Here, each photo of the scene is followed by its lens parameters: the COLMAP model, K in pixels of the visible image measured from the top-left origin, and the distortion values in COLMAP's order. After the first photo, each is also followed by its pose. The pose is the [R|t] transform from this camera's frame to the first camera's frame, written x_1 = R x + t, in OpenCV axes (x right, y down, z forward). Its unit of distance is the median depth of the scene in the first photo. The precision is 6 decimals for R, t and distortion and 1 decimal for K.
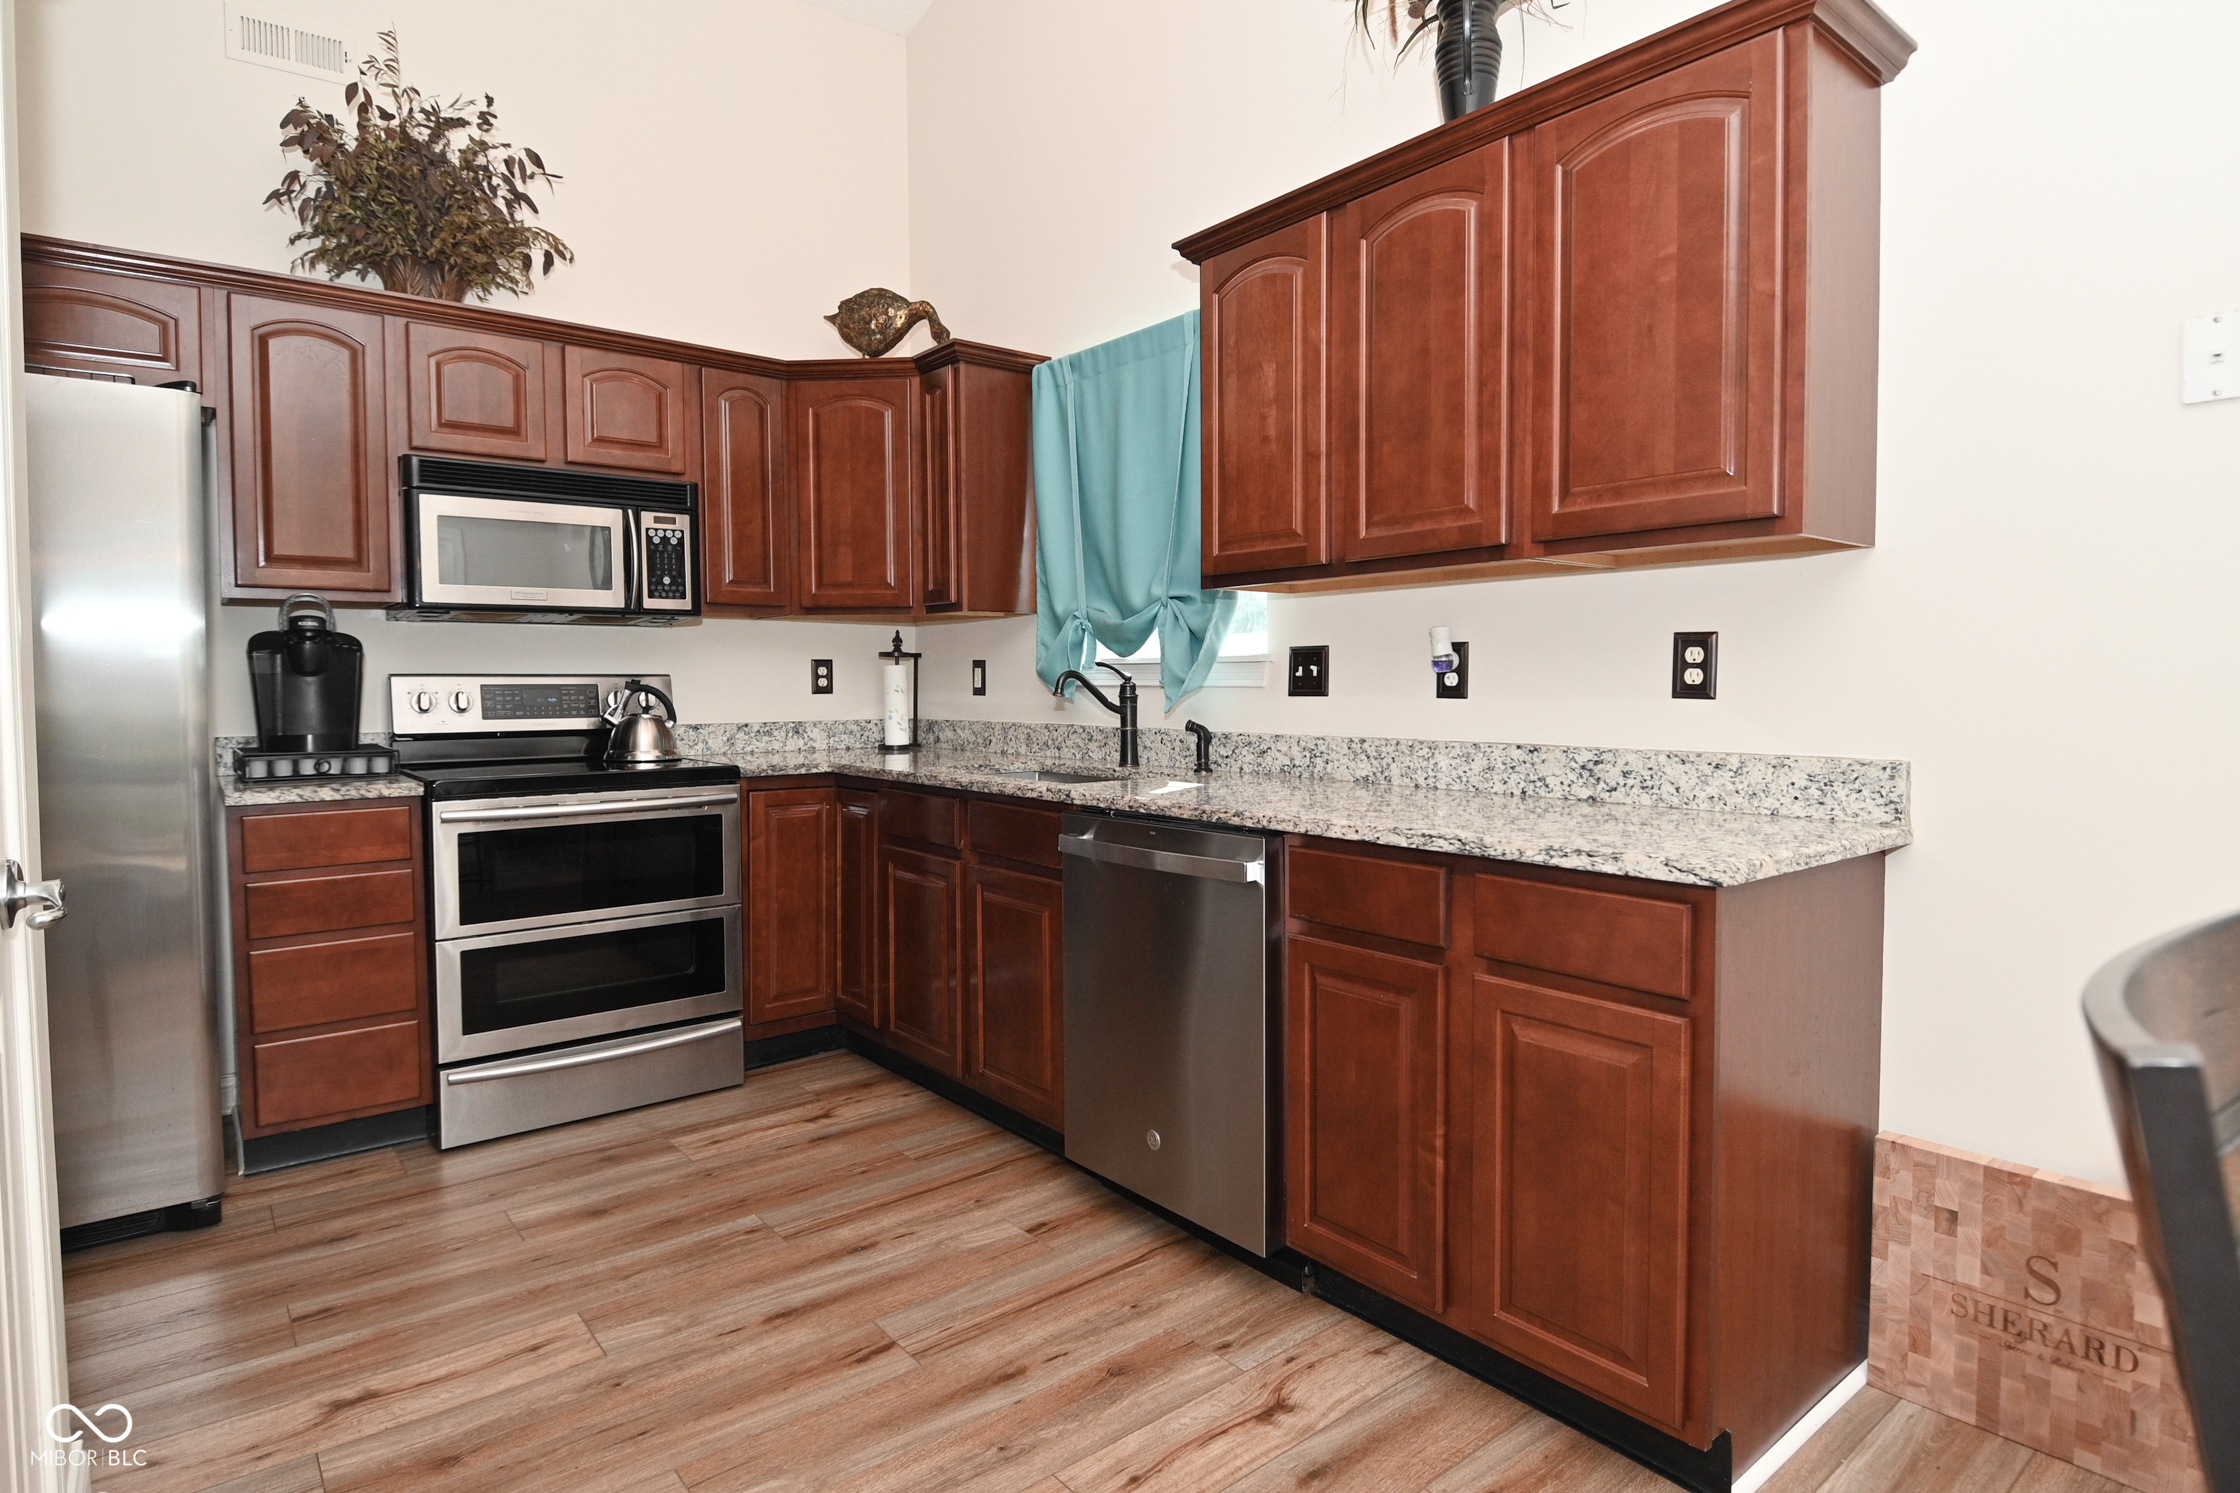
lens RADIAL K [[1173.2, 0, 1126.4], [0, 1173.2, 724.2], [0, 0, 1]] dist [0.017837, -0.028228]
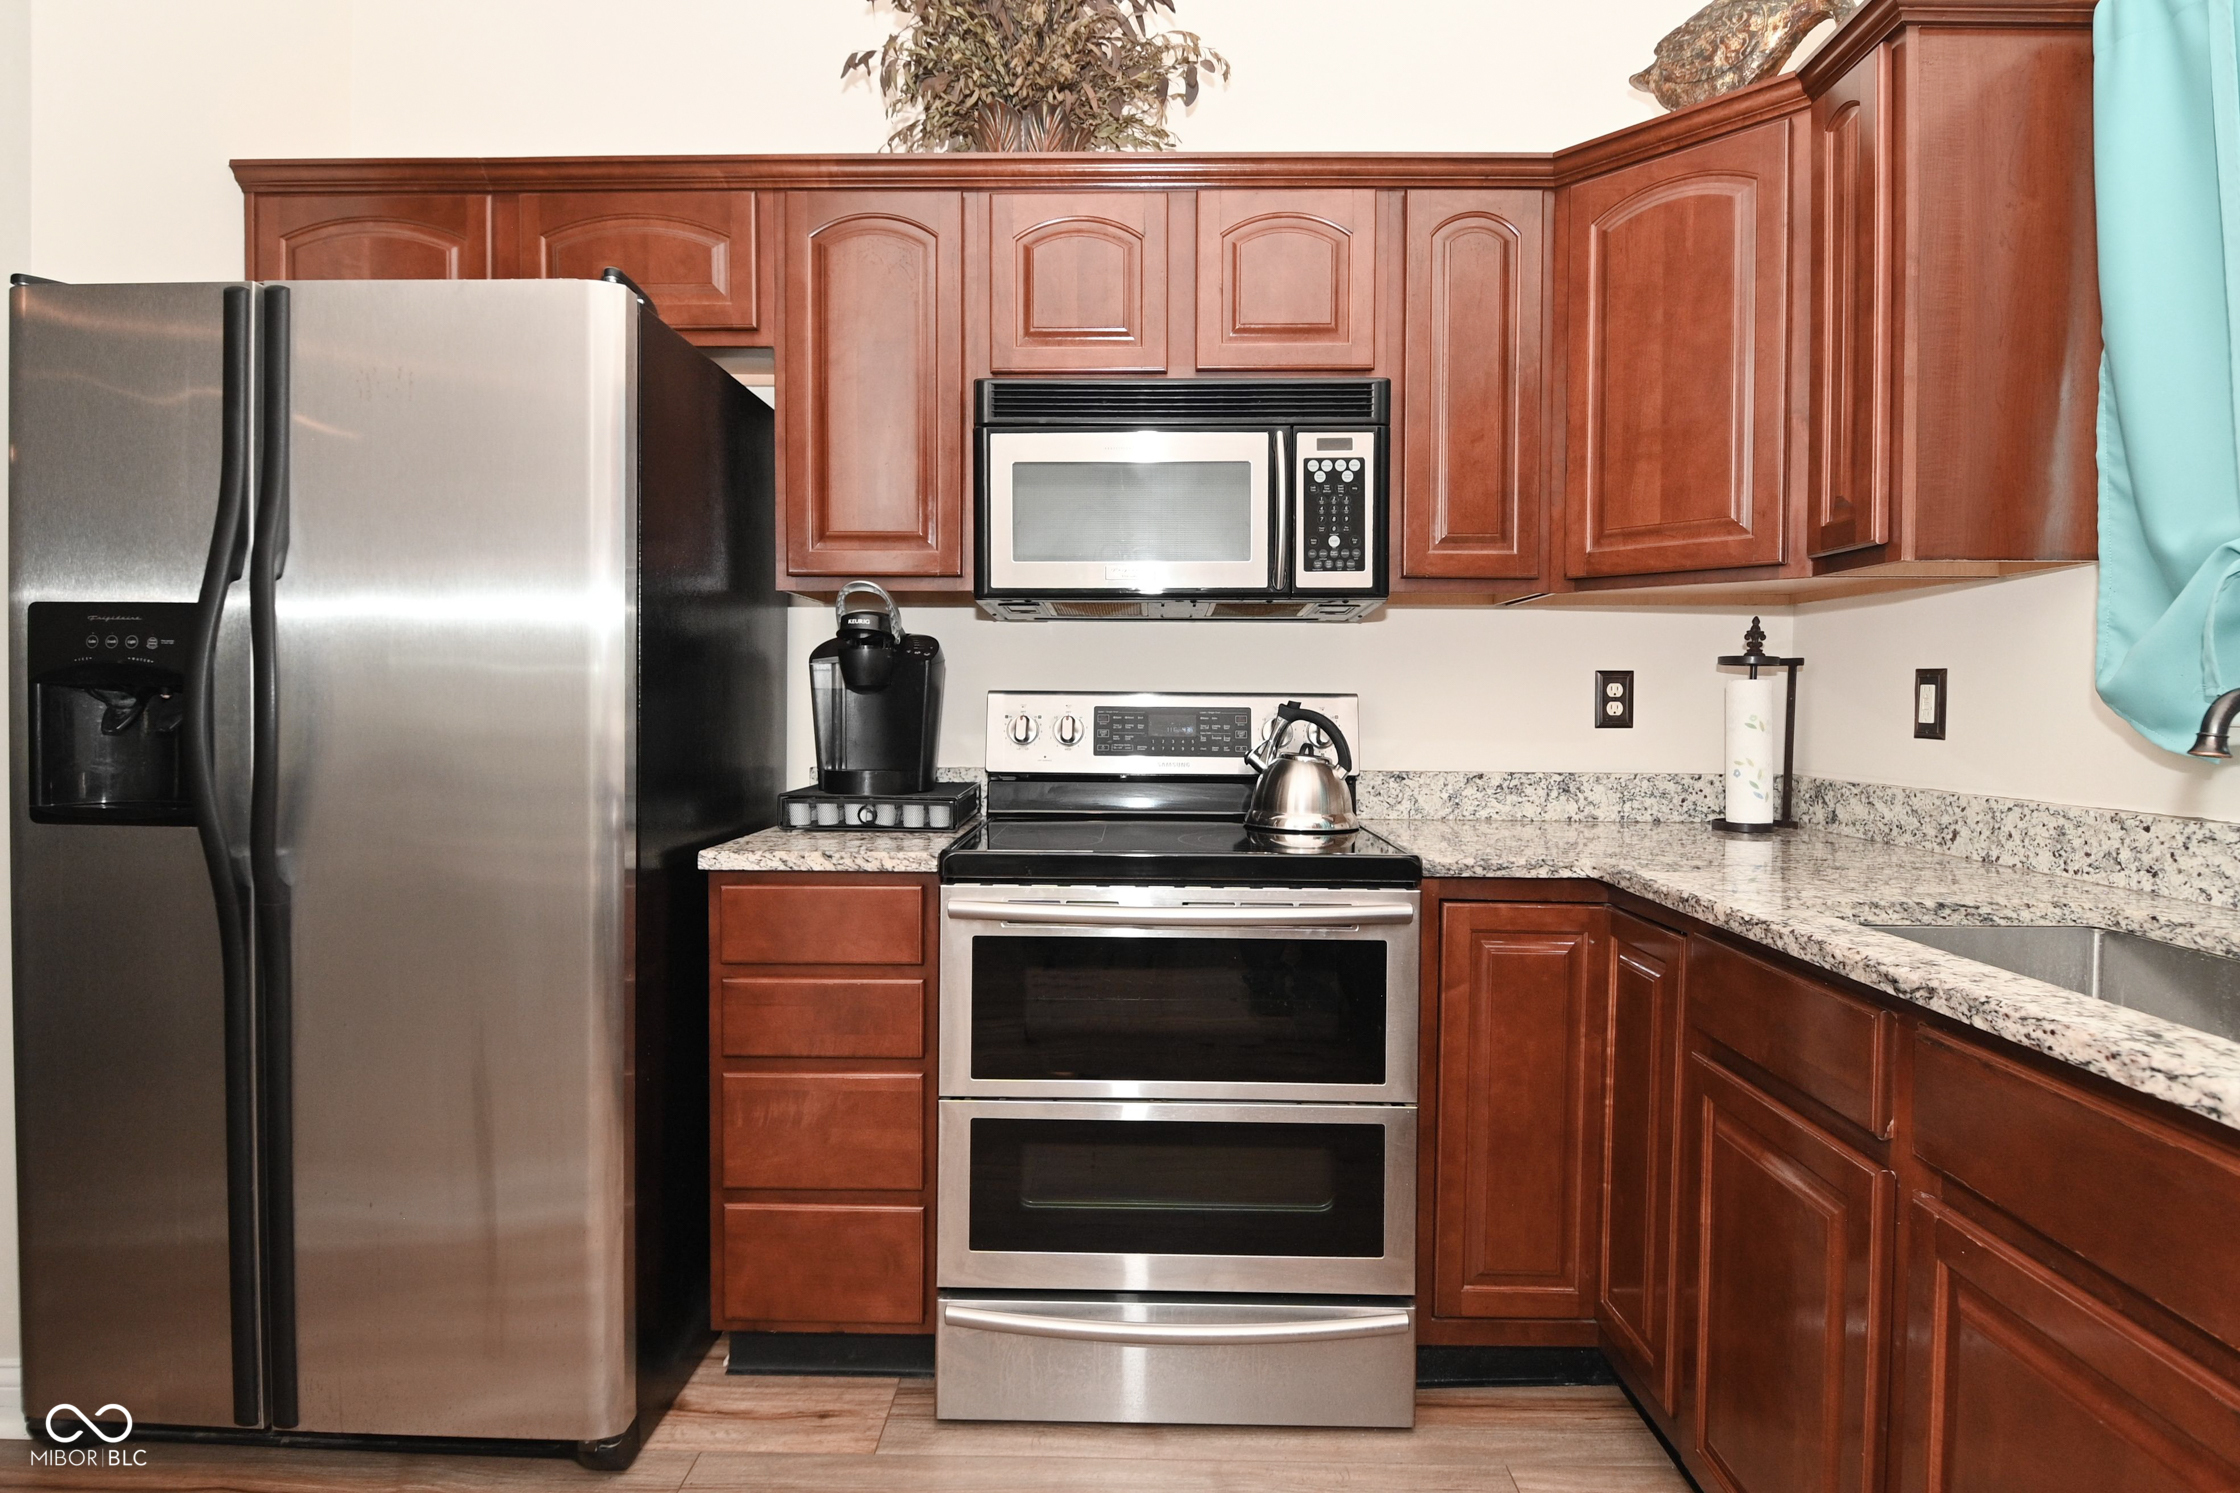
lens RADIAL K [[1173.2, 0, 1126.4], [0, 1173.2, 724.2], [0, 0, 1]] dist [0.017837, -0.028228]
pose [[0.762621, 0.022235, -0.646464, -0.072478], [-0.034552, 0.999383, -0.006386, -0.018320], [0.645922, 0.027206, 0.762918, 0.456298]]
